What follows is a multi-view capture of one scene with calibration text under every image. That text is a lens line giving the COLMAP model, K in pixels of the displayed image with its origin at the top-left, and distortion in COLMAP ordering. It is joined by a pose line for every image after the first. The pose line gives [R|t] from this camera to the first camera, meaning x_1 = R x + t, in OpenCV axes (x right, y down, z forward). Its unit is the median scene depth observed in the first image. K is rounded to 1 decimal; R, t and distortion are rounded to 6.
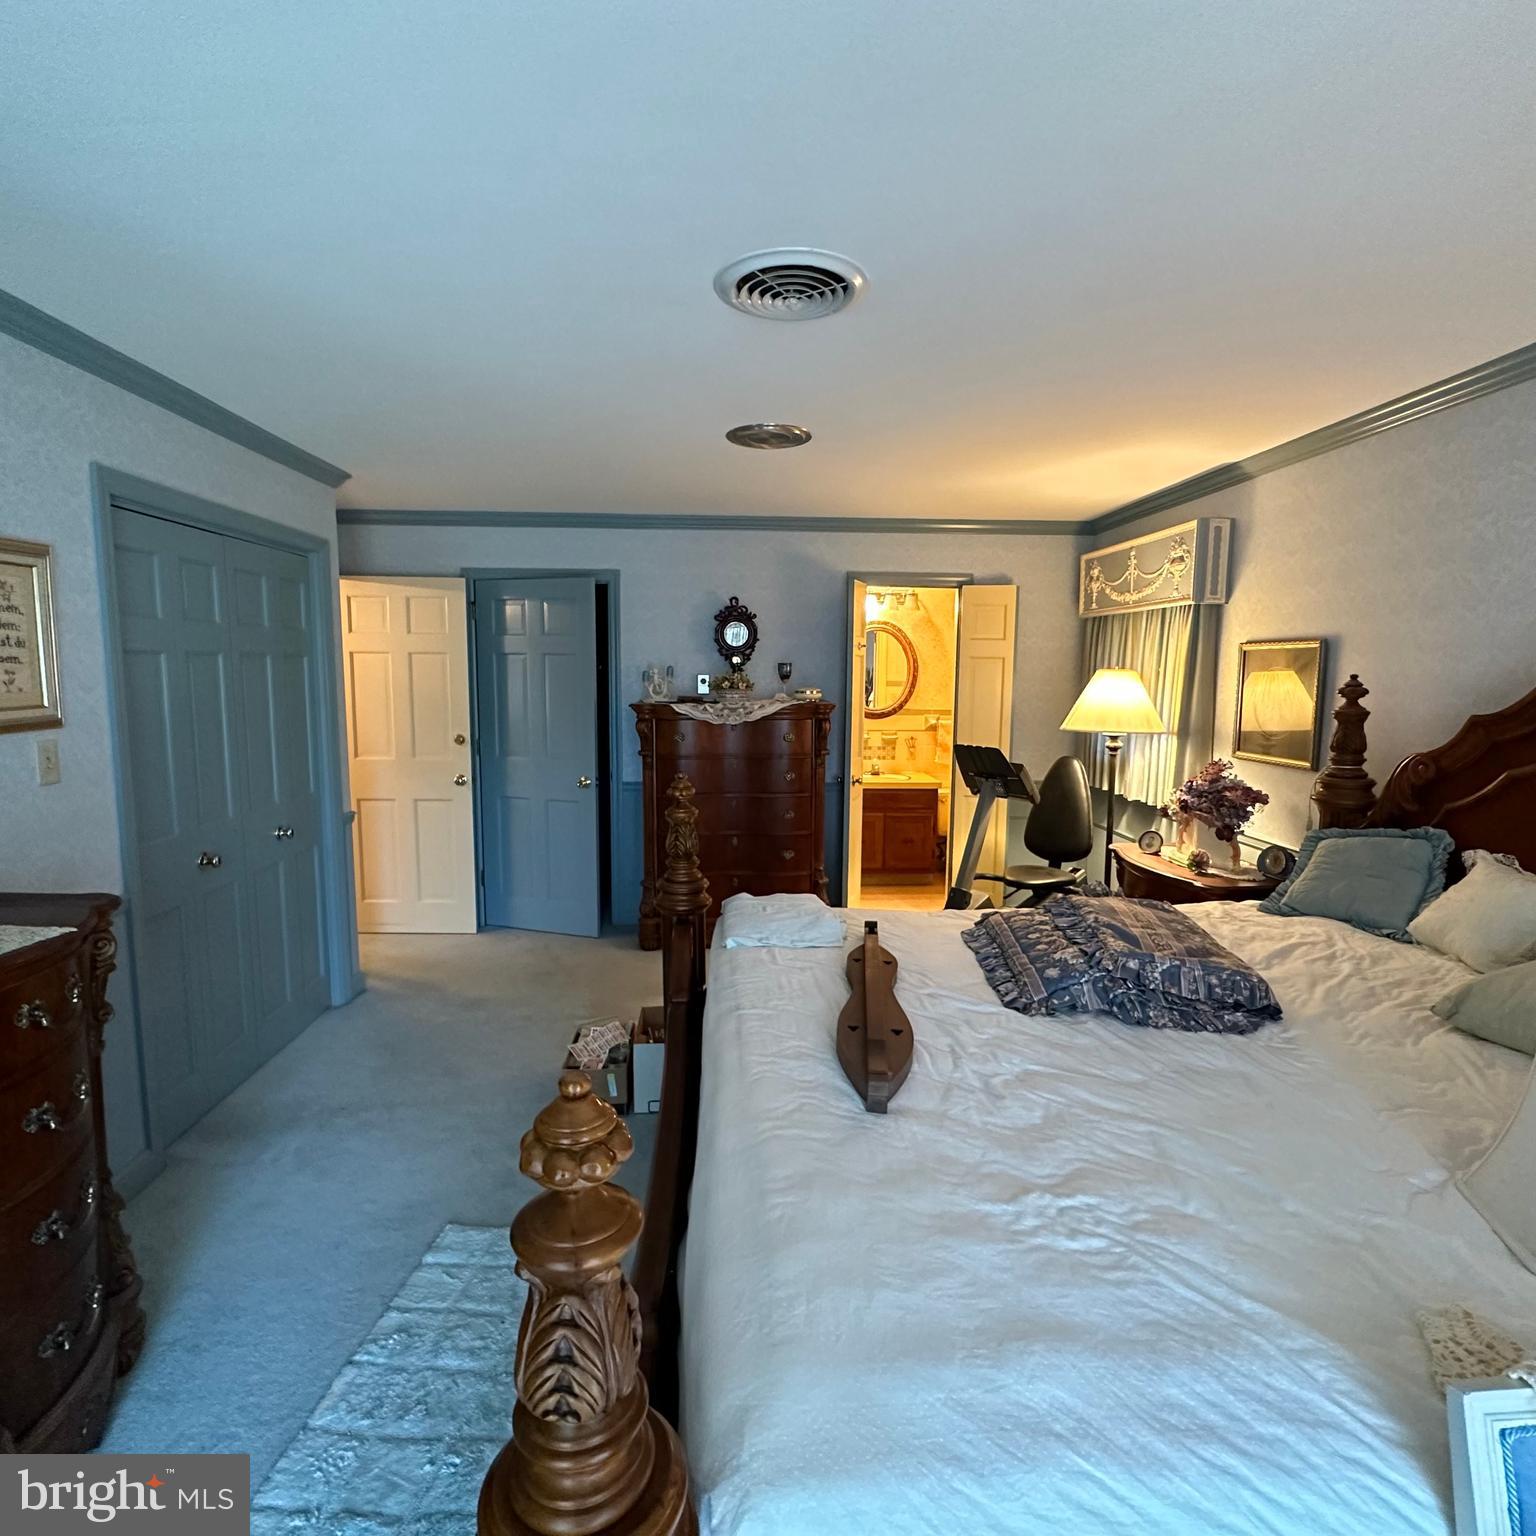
lens RADIAL K [[819.2, 0, 765.1], [0, 819.2, 766.5], [0, 0, 1]] dist [-0.005860, 0.001125]
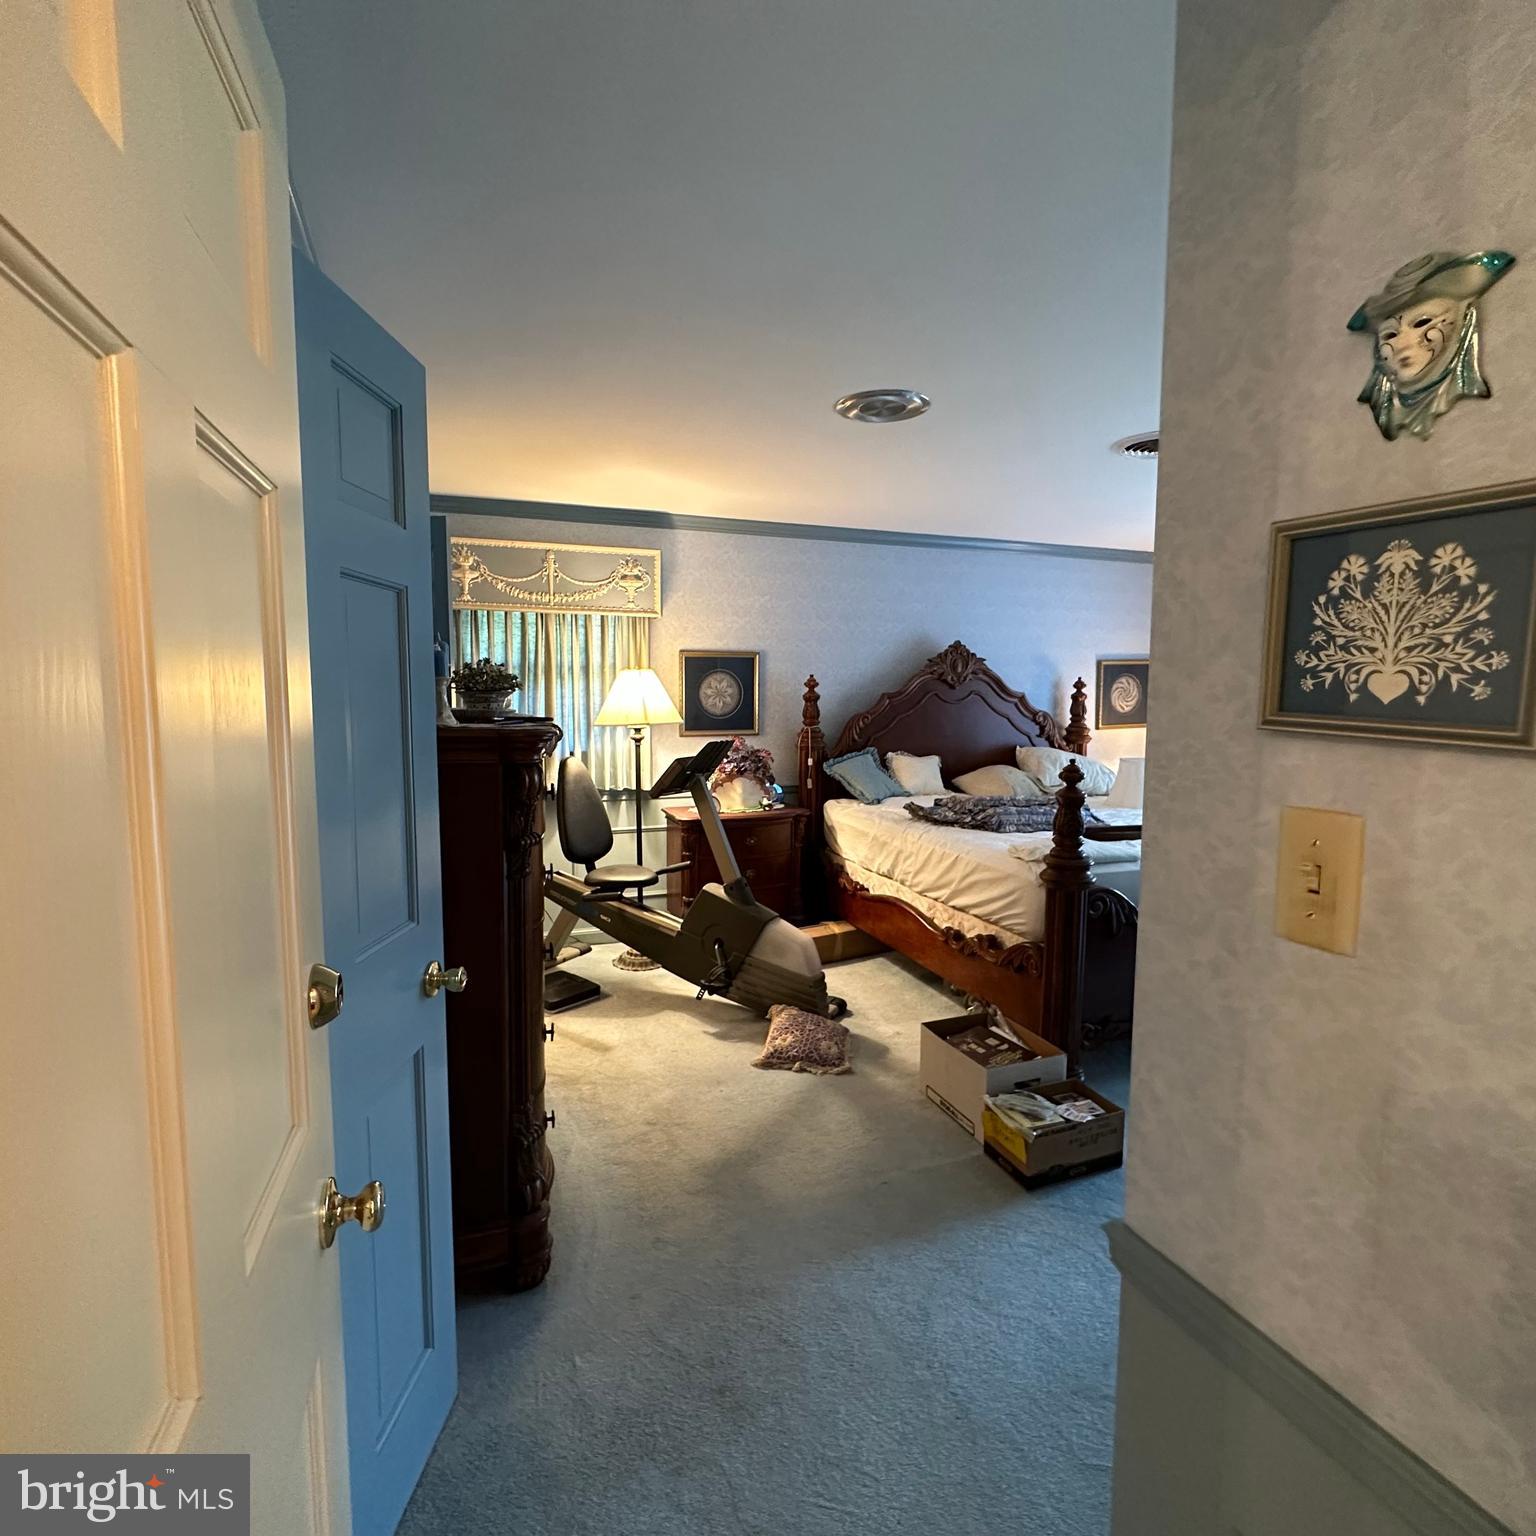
lens RADIAL K [[819.2, 0, 768.8], [0, 819.2, 767.4], [0, 0, 1]] dist [-0.005860, 0.001125]
pose [[-0.288906, -0.105432, 0.951534, -0.710006], [0.102347, 0.984820, 0.140195, -0.126302], [-0.951871, 0.137889, -0.273729, 1.166882]]
